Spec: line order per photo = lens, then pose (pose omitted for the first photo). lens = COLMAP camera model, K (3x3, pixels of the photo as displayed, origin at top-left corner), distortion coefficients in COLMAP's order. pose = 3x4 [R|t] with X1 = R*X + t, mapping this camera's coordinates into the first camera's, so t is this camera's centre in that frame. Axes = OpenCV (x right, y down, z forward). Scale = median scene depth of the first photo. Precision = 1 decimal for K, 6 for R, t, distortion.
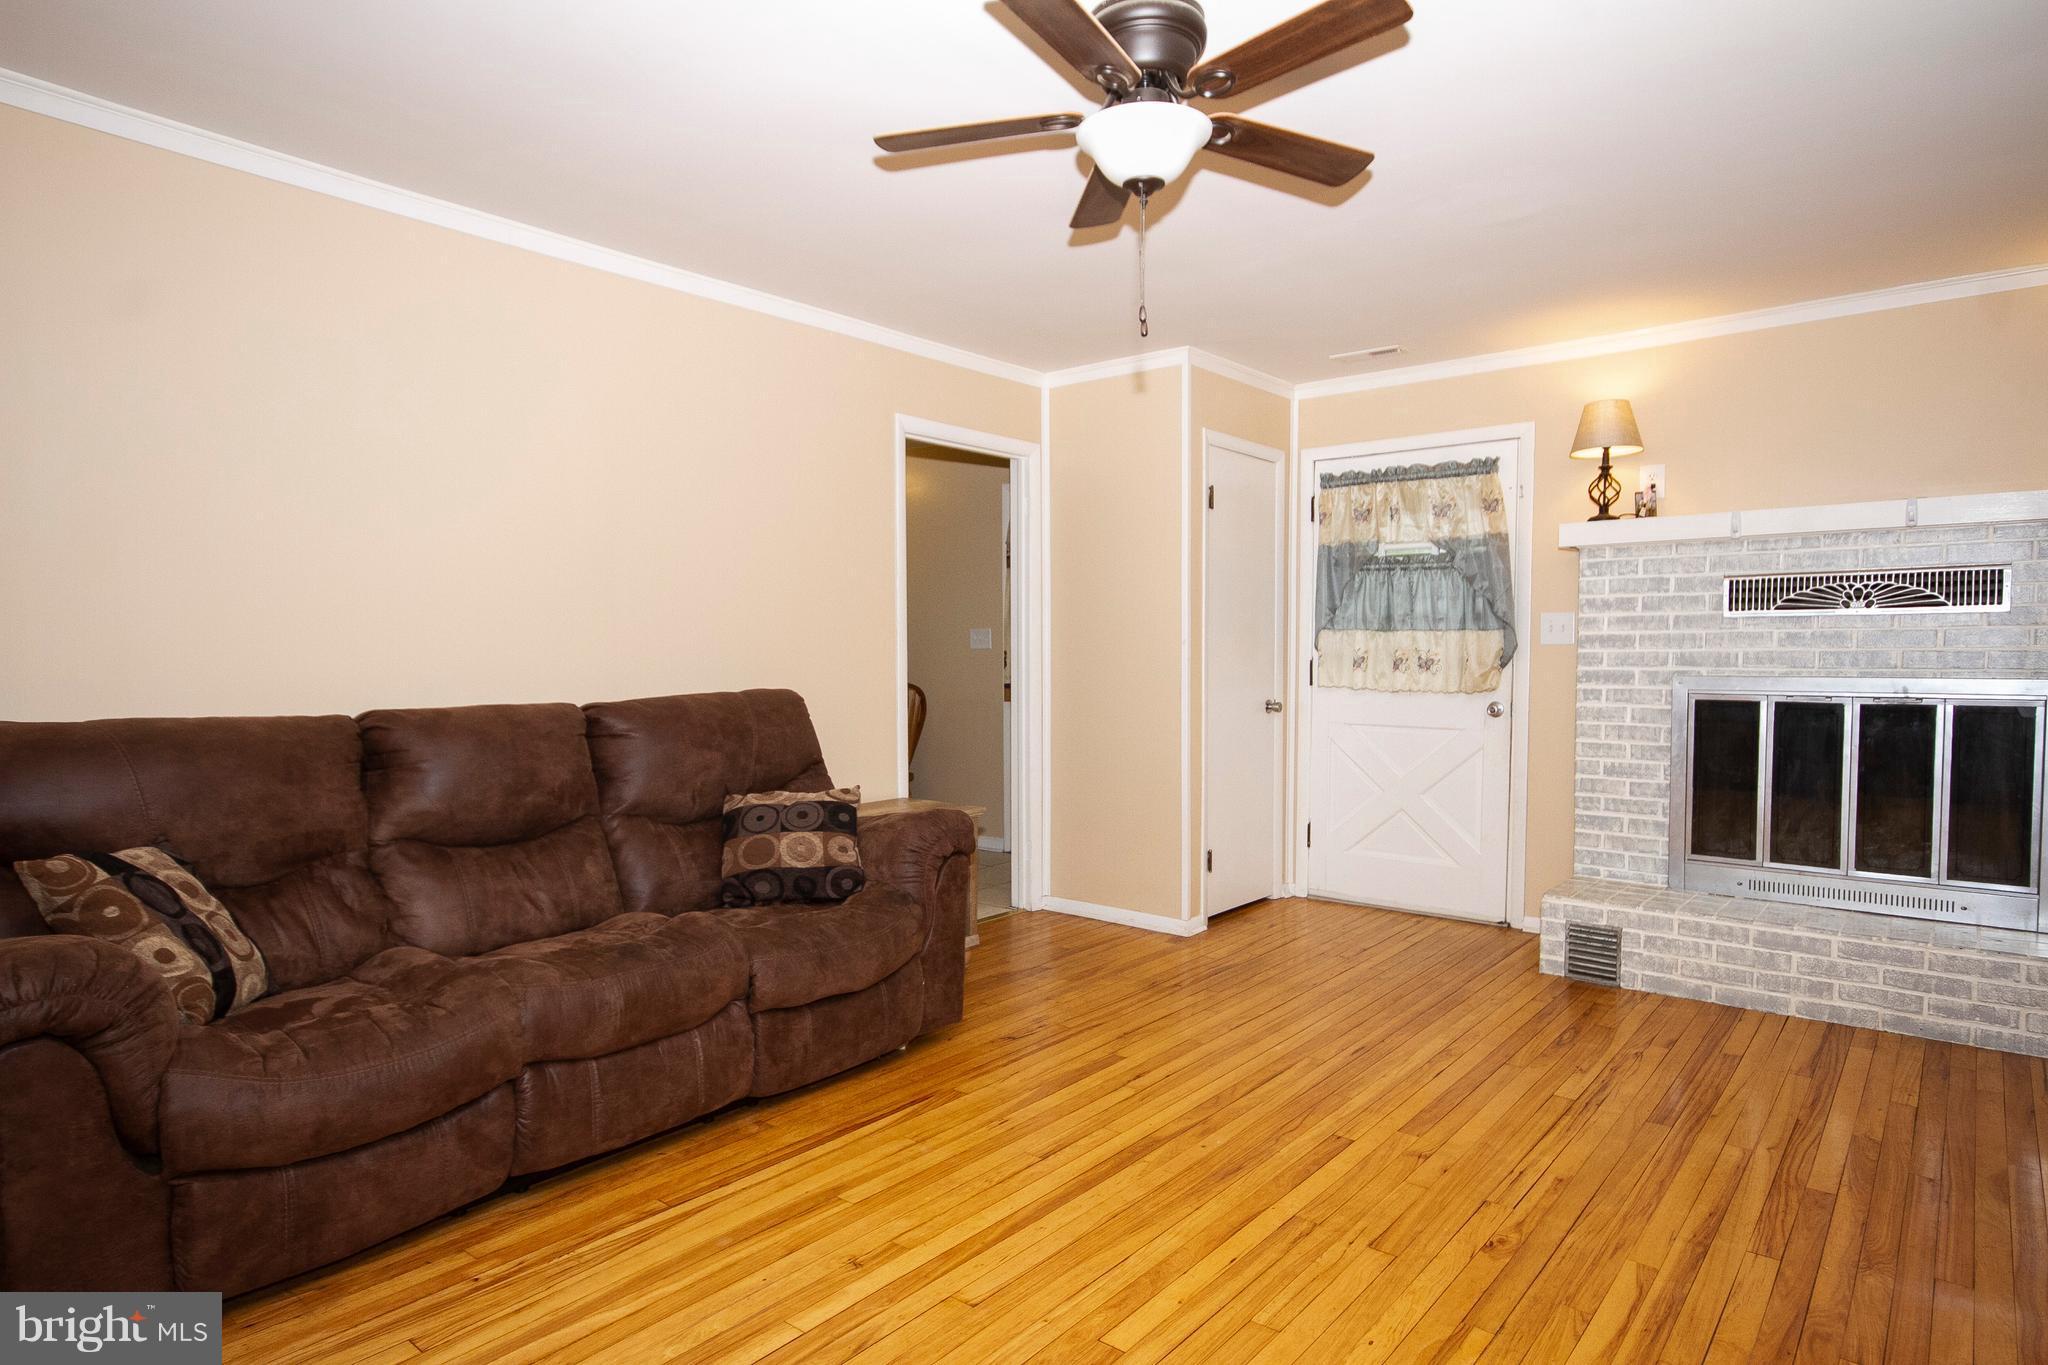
lens RADIAL K [[1133.1, 0, 1009.9], [0, 1133.1, 685.0], [0, 0, 1]] dist [-0.002510, 0.001674]
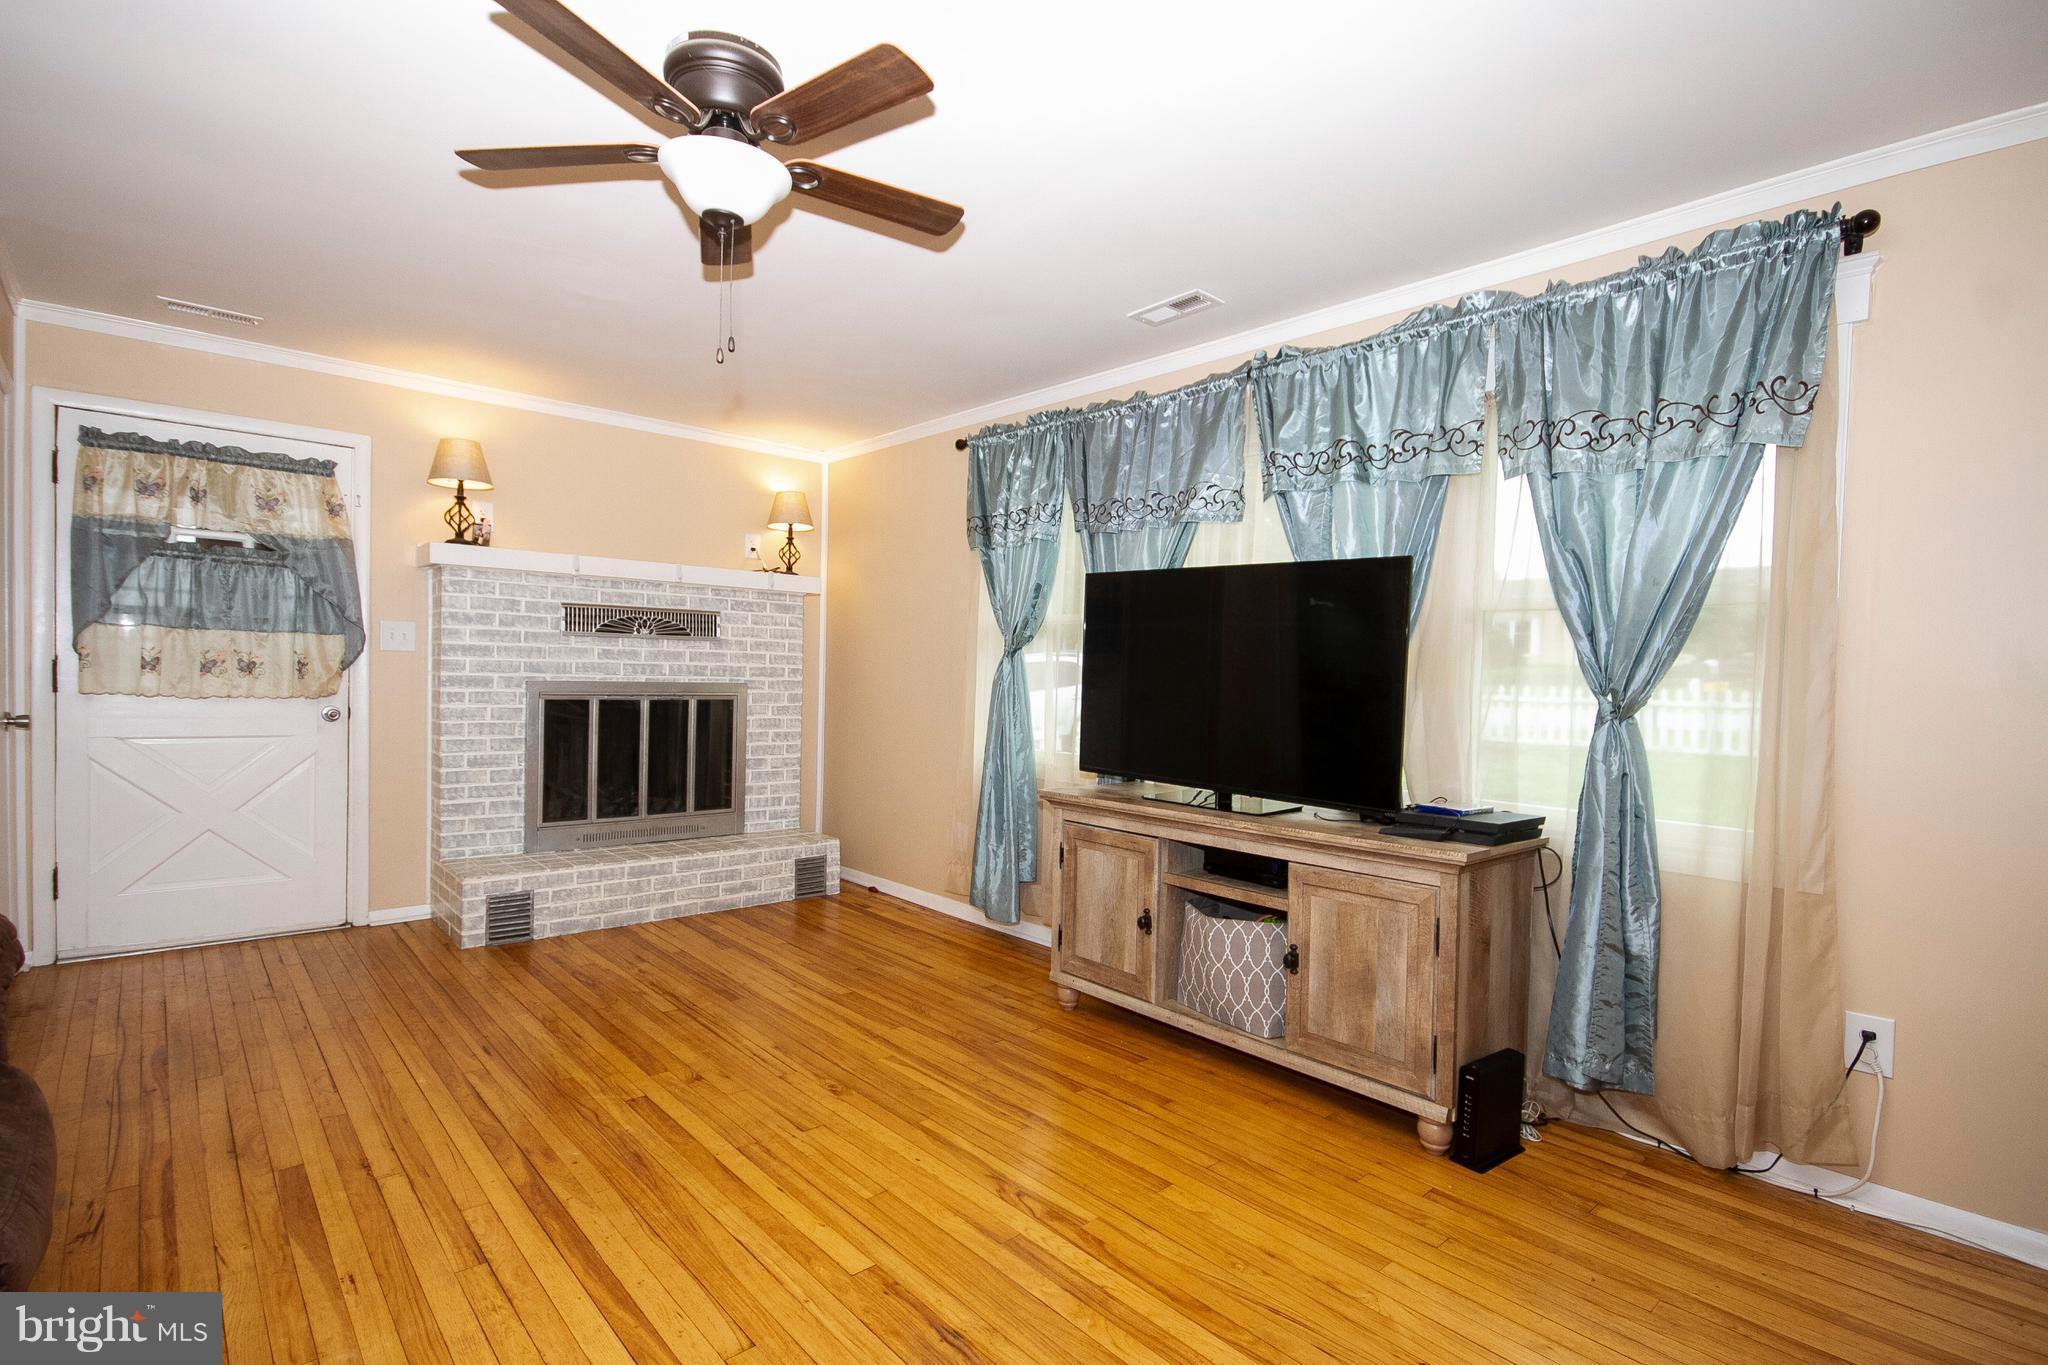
lens RADIAL K [[990.4, 0, 1013.8], [0, 990.4, 690.8], [0, 0, 1]] dist [-0.004315, -0.000470]
pose [[0.146951, -0.012405, 0.989066, -0.410910], [0.003624, 0.999921, 0.012002, -0.008227], [-0.989137, 0.001820, 0.146985, 0.327872]]
